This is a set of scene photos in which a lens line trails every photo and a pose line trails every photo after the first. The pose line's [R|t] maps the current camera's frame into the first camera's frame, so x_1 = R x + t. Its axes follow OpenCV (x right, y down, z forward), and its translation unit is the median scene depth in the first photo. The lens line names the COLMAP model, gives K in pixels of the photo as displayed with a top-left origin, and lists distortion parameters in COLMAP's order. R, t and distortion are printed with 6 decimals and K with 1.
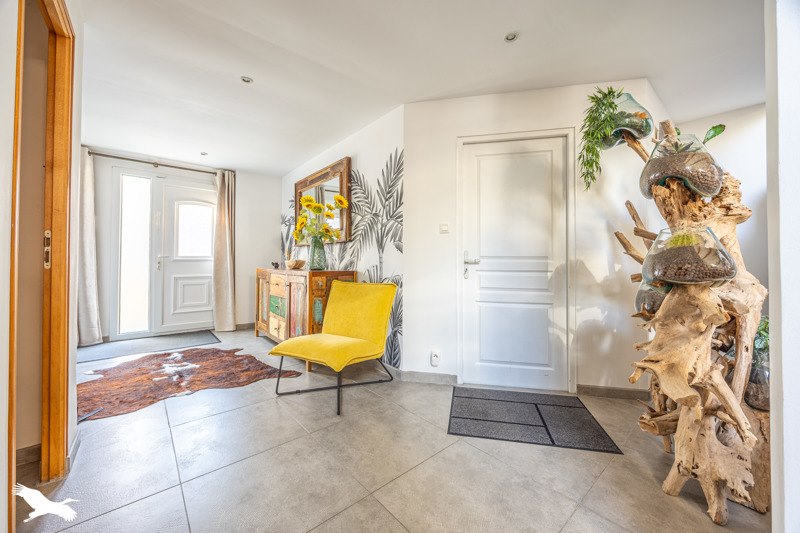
lens RADIAL K [[300.7, 0, 400.0], [0, 300.7, 263.0], [0, 0, 1]] dist [0.000973, -0.000038]
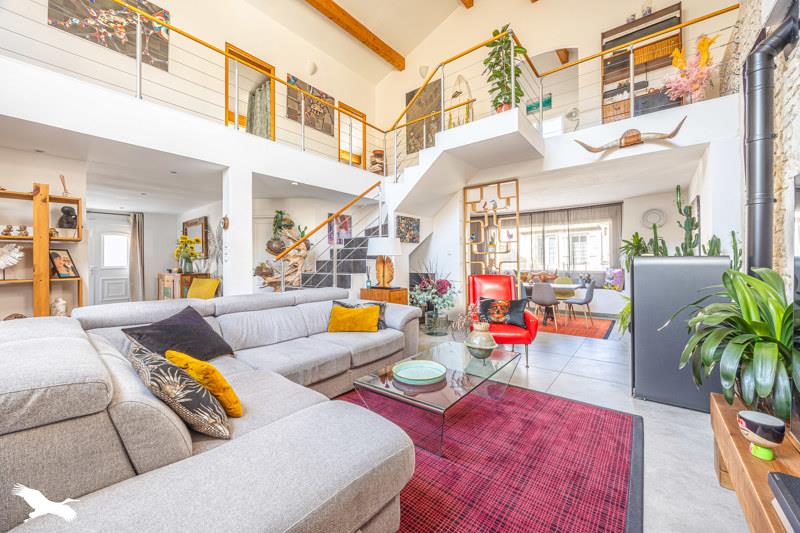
lens RADIAL K [[300.7, 0, 400.5], [0, 300.7, 264.7], [0, 0, 1]] dist [0.000973, -0.000038]
pose [[0.983520, -0.013051, 0.180326, 0.722174], [0.012456, 0.999913, 0.004428, -0.022651], [-0.180369, -0.002109, 0.983597, -1.176005]]
